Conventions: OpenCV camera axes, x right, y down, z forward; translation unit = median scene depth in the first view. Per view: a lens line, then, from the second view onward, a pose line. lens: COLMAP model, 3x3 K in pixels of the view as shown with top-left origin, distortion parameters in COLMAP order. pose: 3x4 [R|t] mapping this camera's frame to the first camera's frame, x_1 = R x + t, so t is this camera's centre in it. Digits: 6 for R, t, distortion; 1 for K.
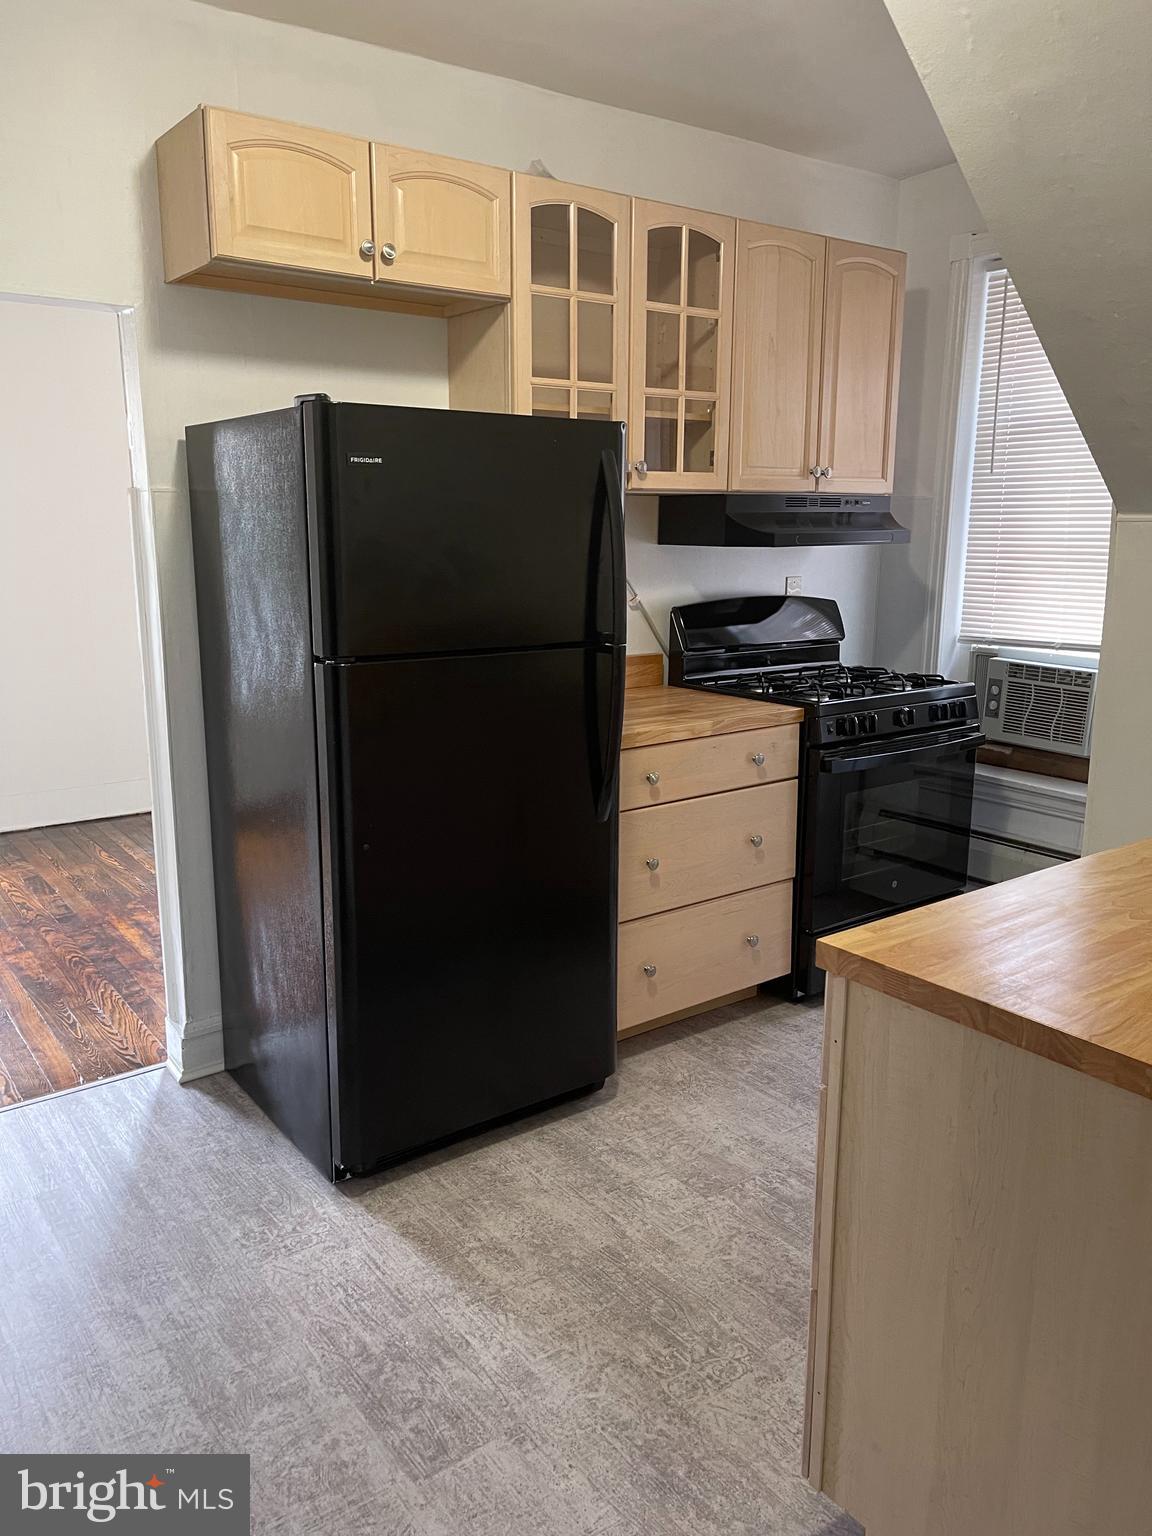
lens RADIAL K [[1149.0, 0, 554.0], [0, 1149.0, 756.3], [0, 0, 1]] dist [0.068711, -0.086439]
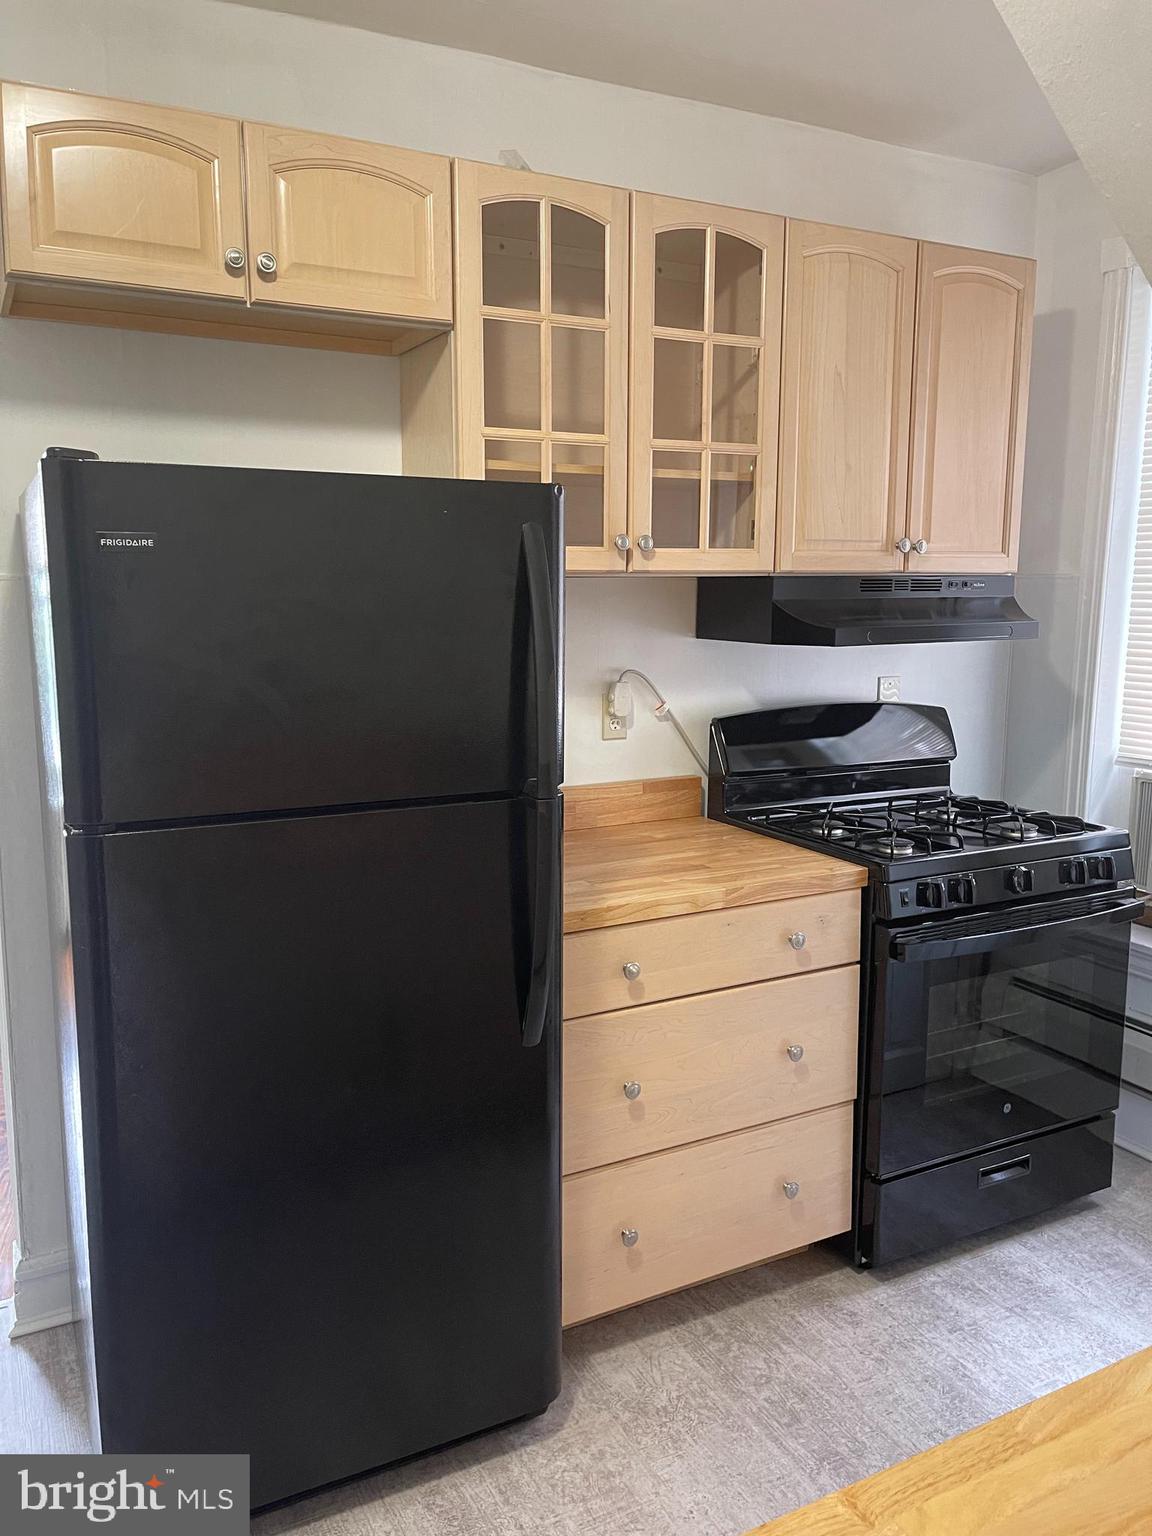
lens RADIAL K [[1149.0, 0, 554.0], [0, 1149.0, 756.3], [0, 0, 1]] dist [0.068711, -0.086439]
pose [[0.987828, 0.023377, -0.153786, 0.132065], [-0.031387, 0.998263, -0.049861, -0.069896], [0.152353, 0.054081, 0.986845, 0.248232]]
